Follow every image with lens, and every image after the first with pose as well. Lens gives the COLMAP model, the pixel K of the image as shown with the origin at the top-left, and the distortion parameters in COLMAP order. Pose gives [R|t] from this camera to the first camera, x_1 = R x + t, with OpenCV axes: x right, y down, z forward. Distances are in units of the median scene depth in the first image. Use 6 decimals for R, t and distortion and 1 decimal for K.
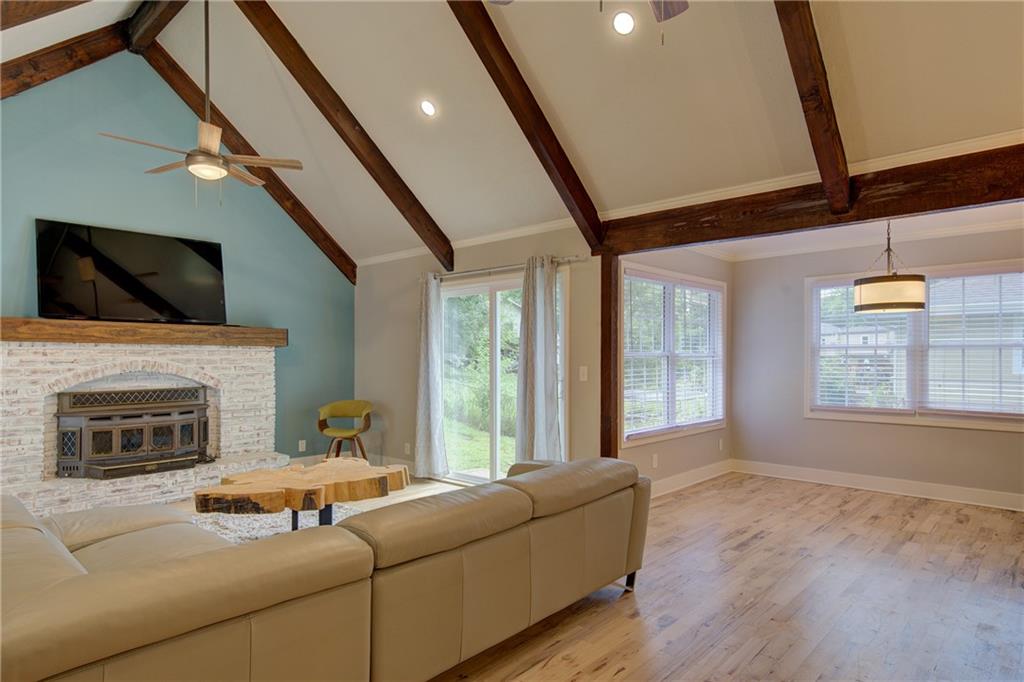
lens RADIAL K [[581.8, 0, 508.6], [0, 581.8, 349.2], [0, 0, 1]] dist [0.008532, -0.000890]
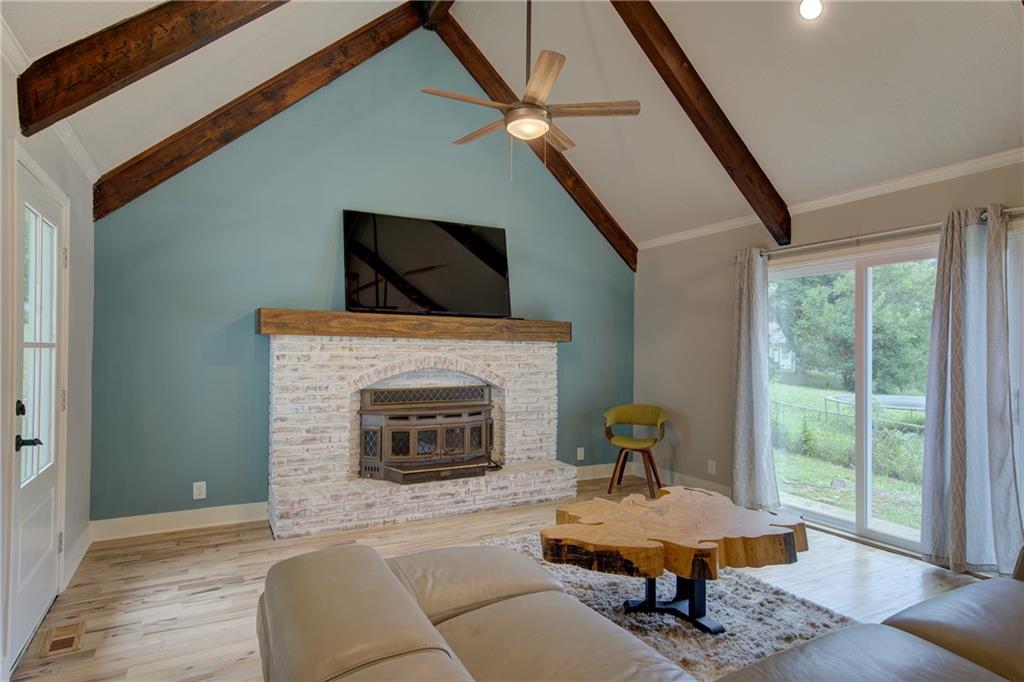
lens RADIAL K [[581.8, 0, 518.3], [0, 581.8, 343.1], [0, 0, 1]] dist [0.008532, -0.000890]
pose [[0.942819, 0.002906, -0.333292, -0.194901], [-0.004431, 0.999983, -0.003815, 0.000905], [0.333275, 0.005073, 0.942816, 0.170849]]
